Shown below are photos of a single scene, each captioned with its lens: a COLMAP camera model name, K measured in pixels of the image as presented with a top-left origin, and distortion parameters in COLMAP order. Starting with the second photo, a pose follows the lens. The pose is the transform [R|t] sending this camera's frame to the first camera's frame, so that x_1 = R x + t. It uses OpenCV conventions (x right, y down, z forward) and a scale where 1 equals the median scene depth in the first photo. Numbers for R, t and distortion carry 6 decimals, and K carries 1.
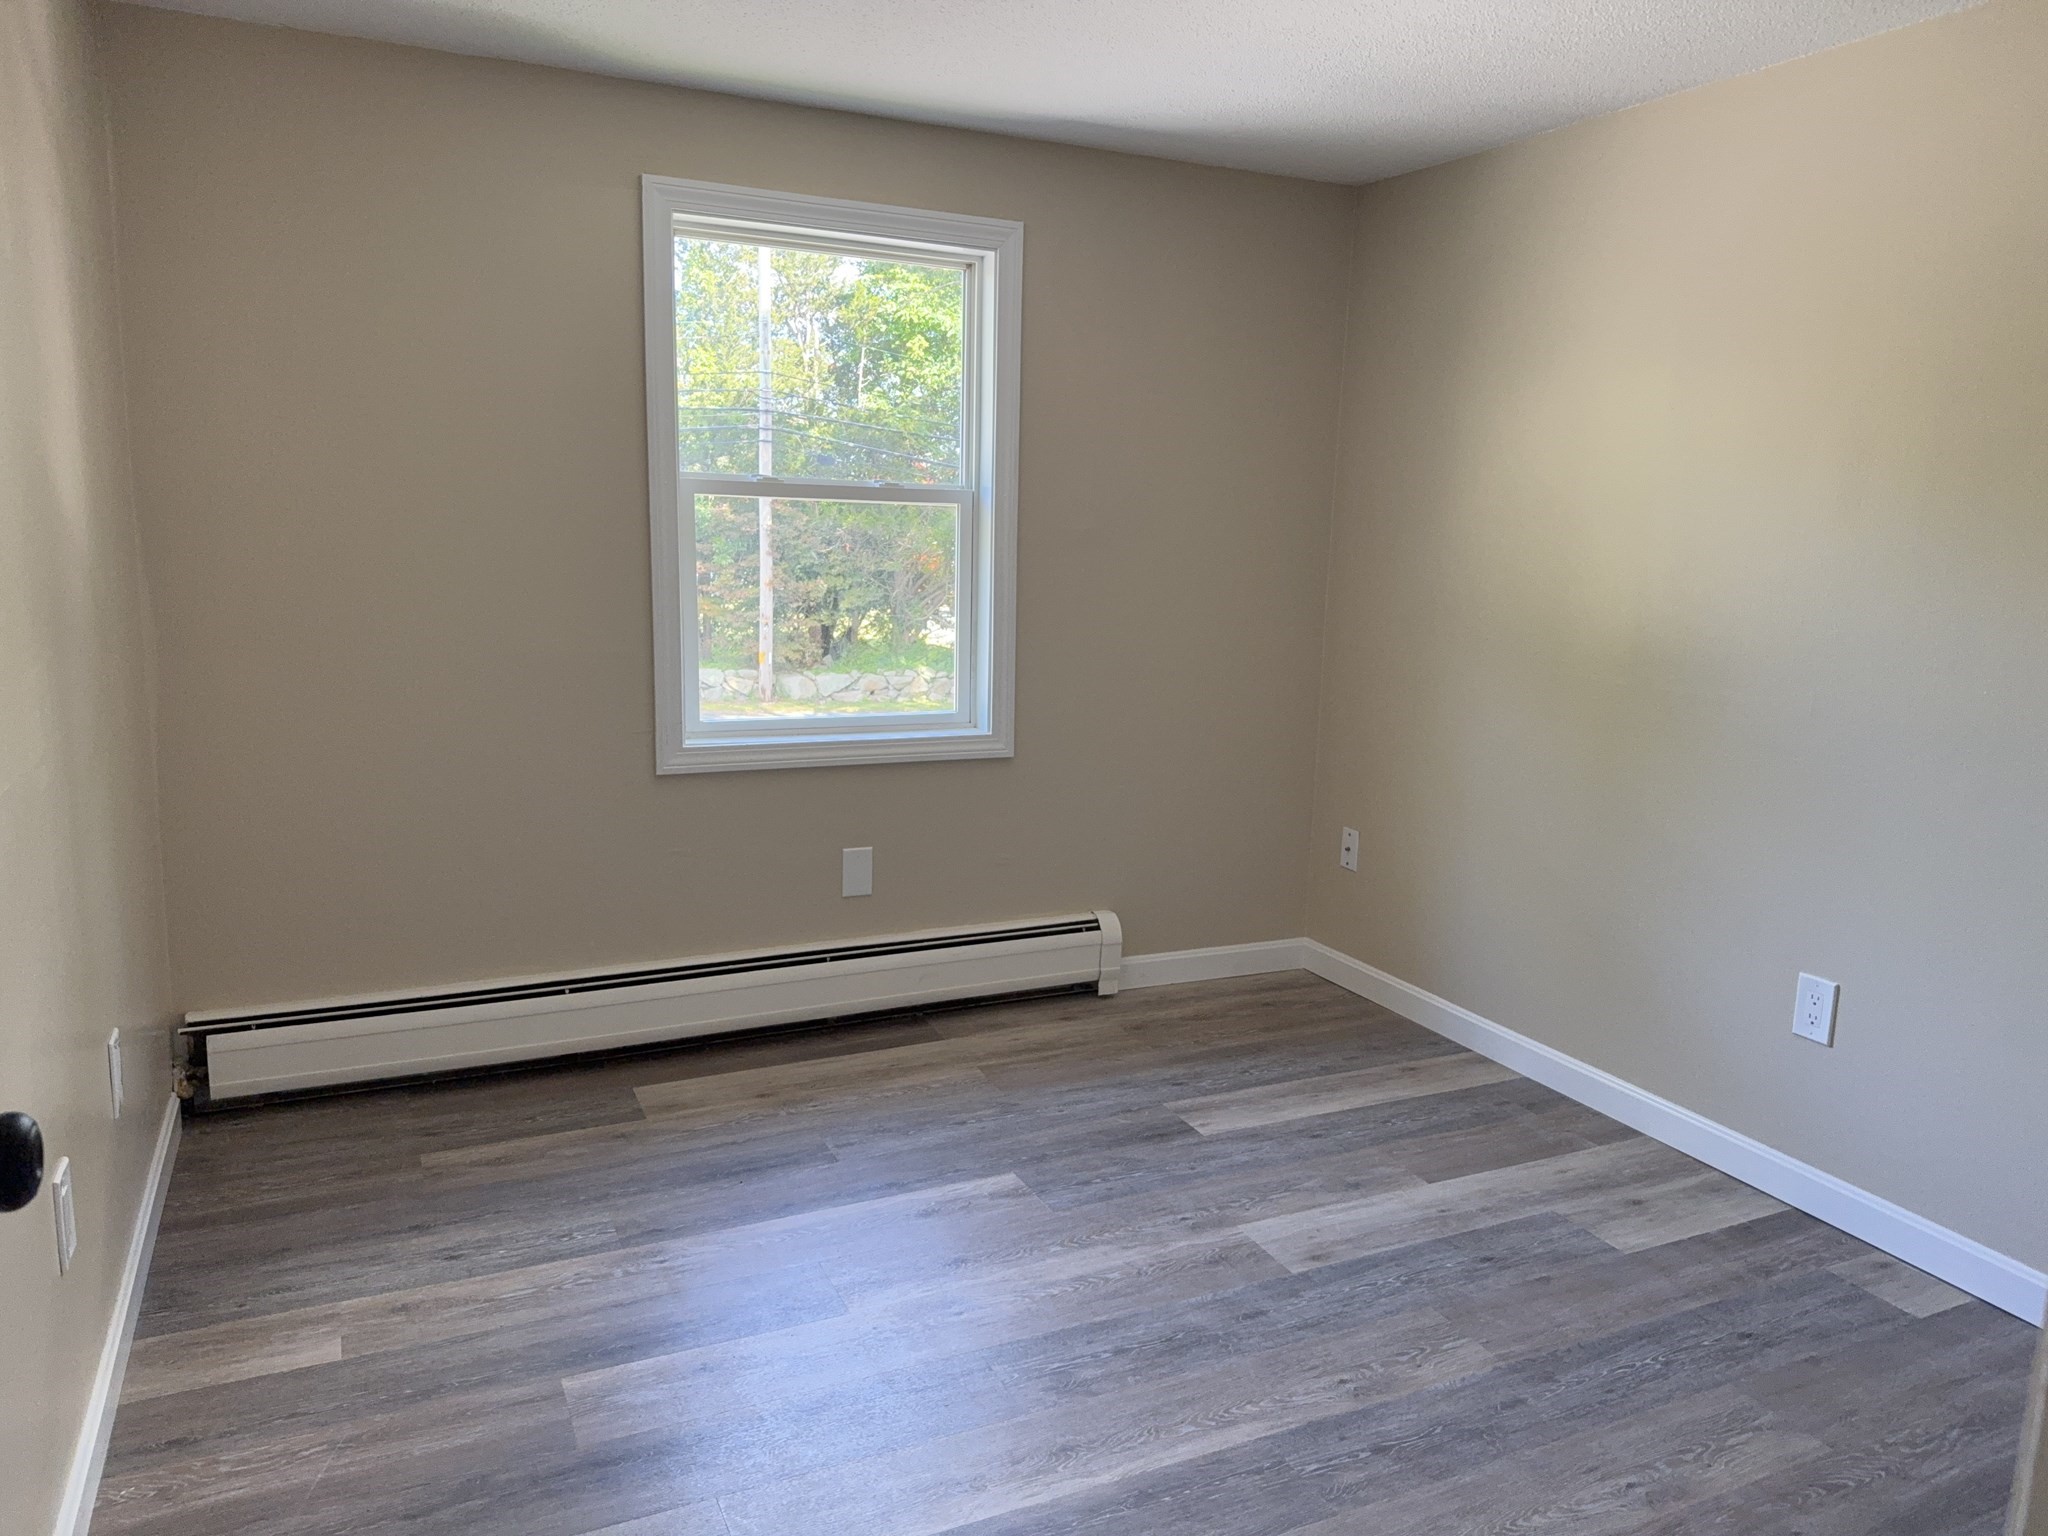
lens RADIAL K [[1421.2, 0, 1024.9], [0, 1421.2, 765.3], [0, 0, 1]] dist [0.033319, -0.036125]
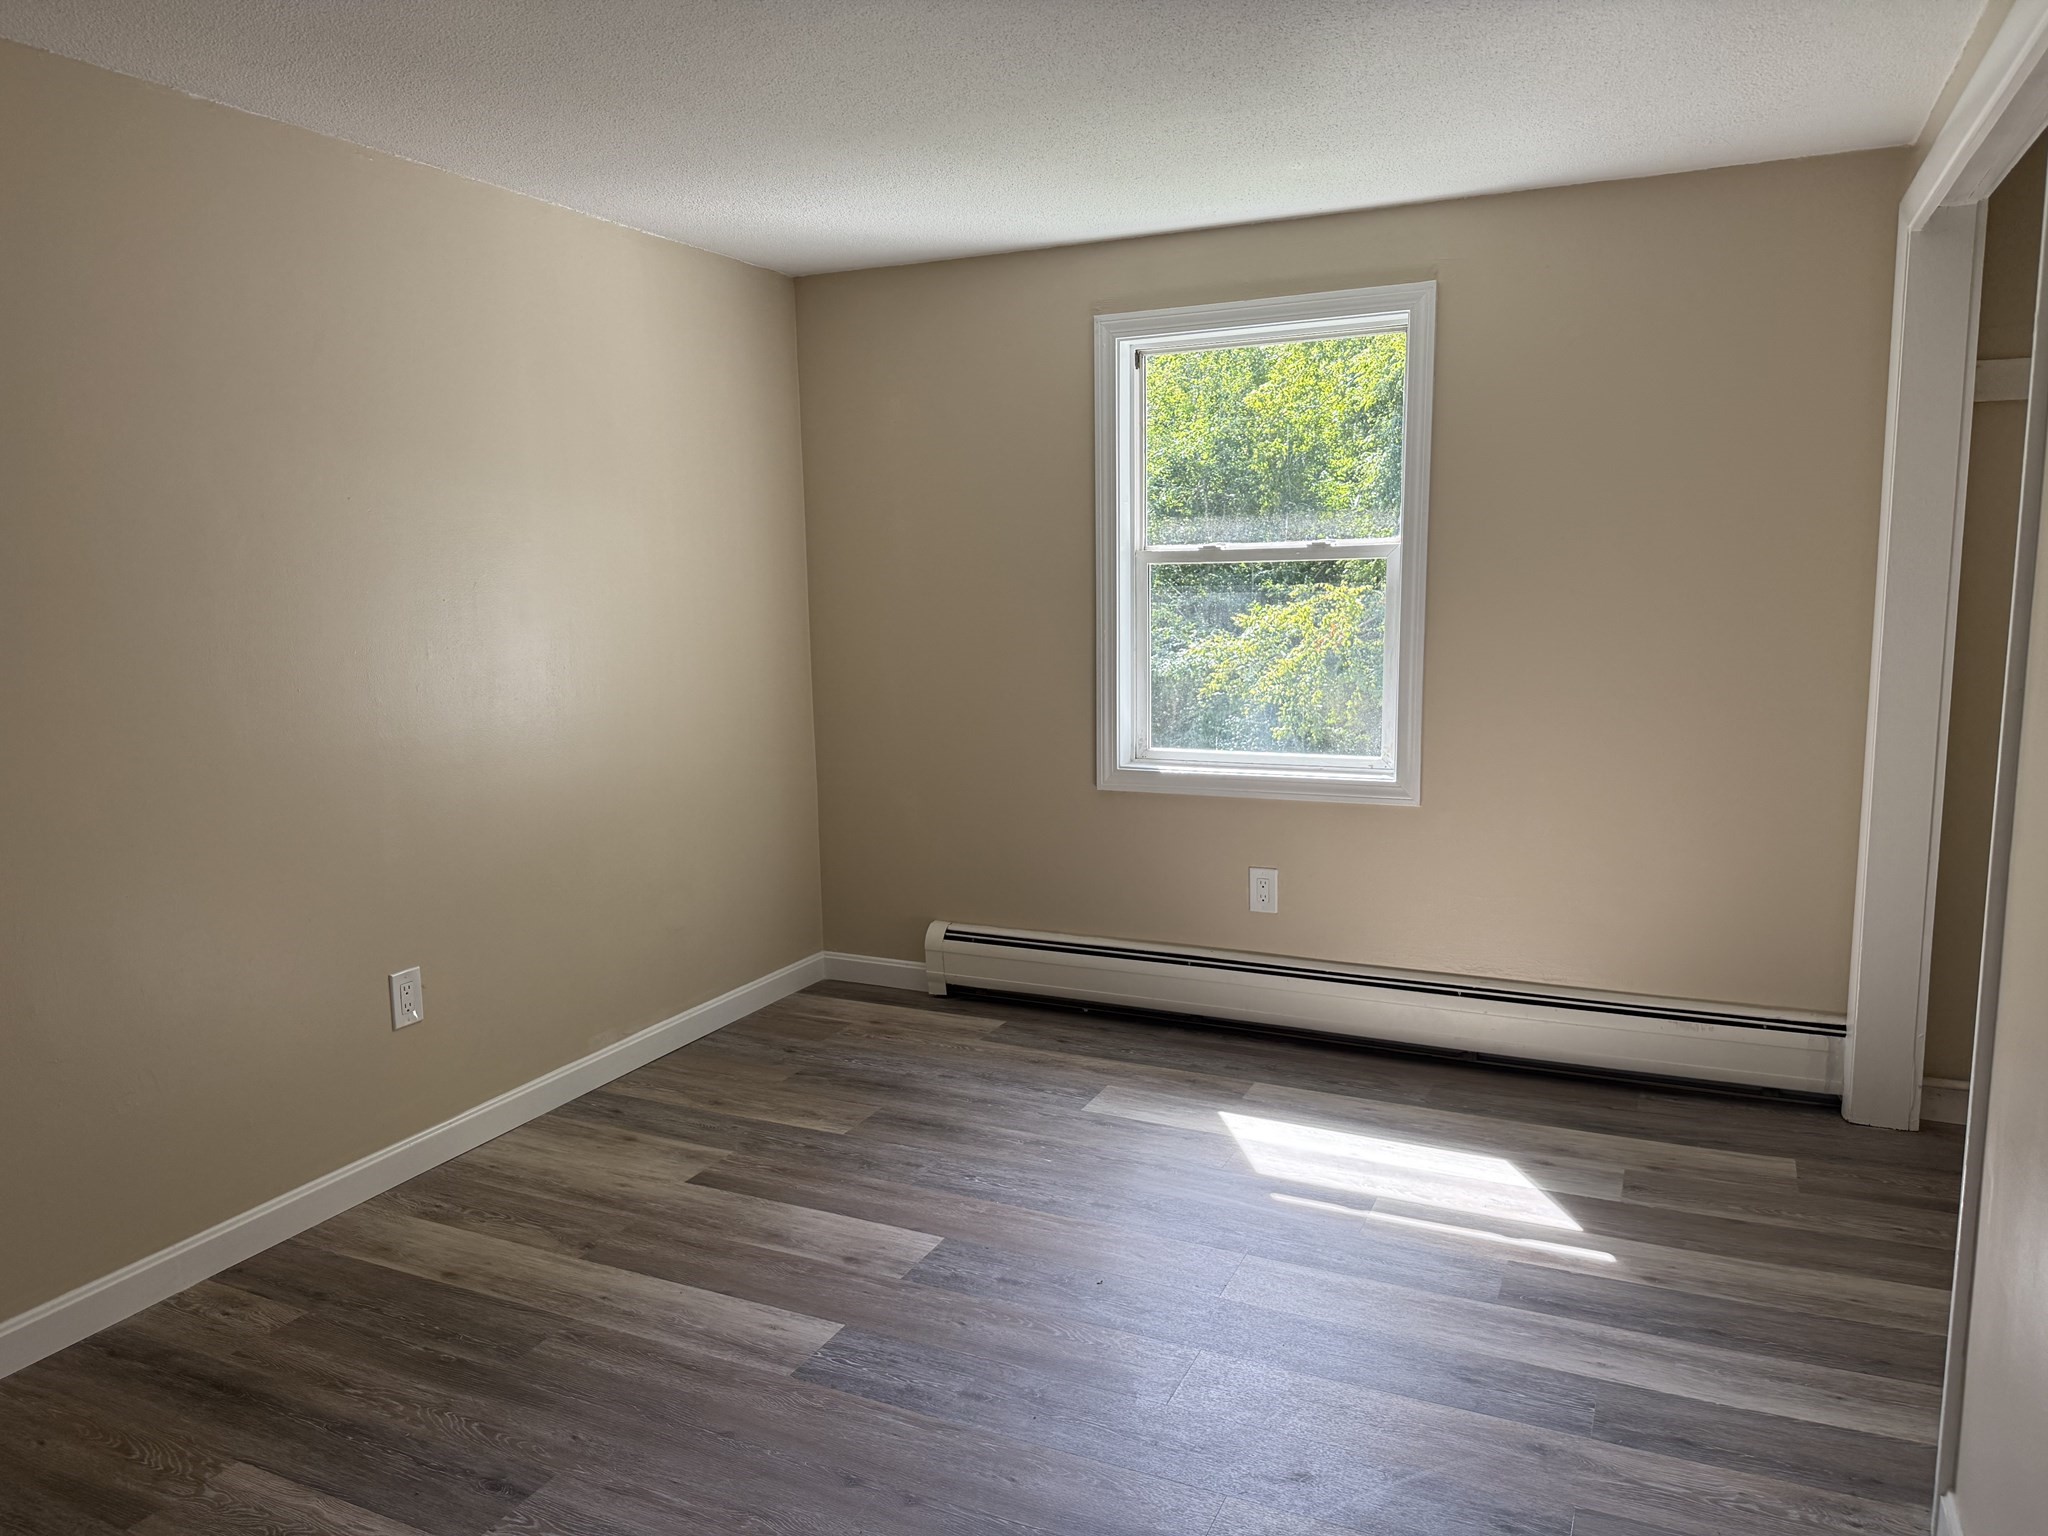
lens RADIAL K [[1421.2, 0, 1028.0], [0, 1421.2, 771.7], [0, 0, 1]] dist [0.033319, -0.036125]
pose [[0.650963, 0.079600, -0.754924, 0.497508], [-0.100323, 0.994785, 0.018383, -0.011820], [0.752451, 0.063770, 0.655554, 0.087062]]
